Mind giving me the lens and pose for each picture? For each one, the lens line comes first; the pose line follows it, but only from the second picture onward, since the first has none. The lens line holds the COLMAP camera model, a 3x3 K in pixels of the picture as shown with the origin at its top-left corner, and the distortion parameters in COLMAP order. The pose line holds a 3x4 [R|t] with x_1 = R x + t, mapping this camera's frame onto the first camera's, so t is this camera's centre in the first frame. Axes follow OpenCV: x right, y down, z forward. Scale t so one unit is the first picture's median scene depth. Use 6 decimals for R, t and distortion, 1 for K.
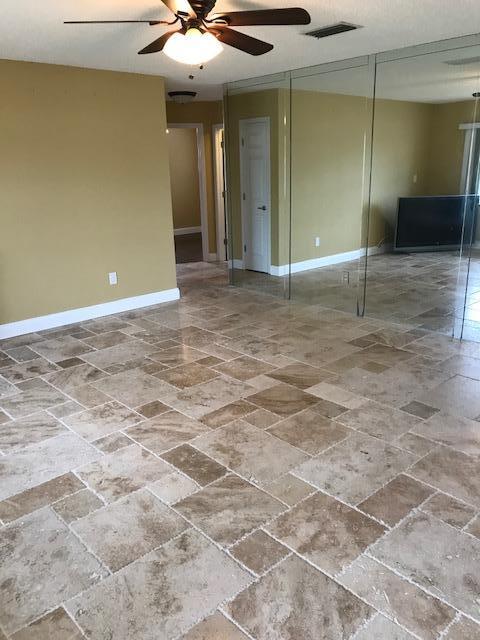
lens RADIAL K [[516.8, 0, 240.0], [0, 516.8, 320.0], [0, 0, 1]] dist [0.056309, 0.001842]
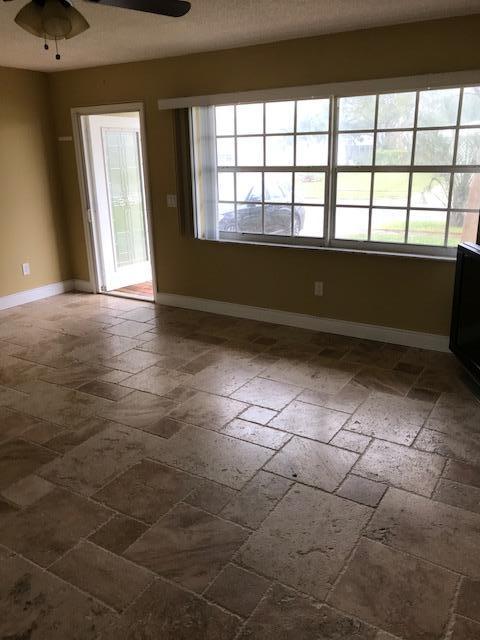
lens RADIAL K [[528.7, 0, 236.2], [0, 528.7, 319.0], [0, 0, 1]] dist [0.021494, 0.011683]
pose [[-0.961687, 0.128260, -0.242295, -0.080775], [-0.033869, 0.821454, 0.569268, -0.478629], [0.272048, 0.555664, -0.785638, 1.535019]]
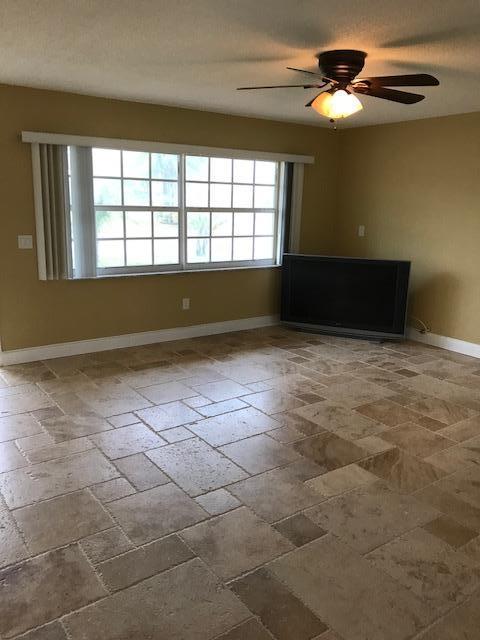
lens RADIAL K [[528.7, 0, 236.2], [0, 528.7, 319.0], [0, 0, 1]] dist [0.021494, 0.011683]
pose [[-0.119052, 0.243341, -0.962607, 0.914174], [-0.313019, 0.910863, 0.268974, -0.250767], [0.942256, 0.333336, -0.032270, 0.757549]]
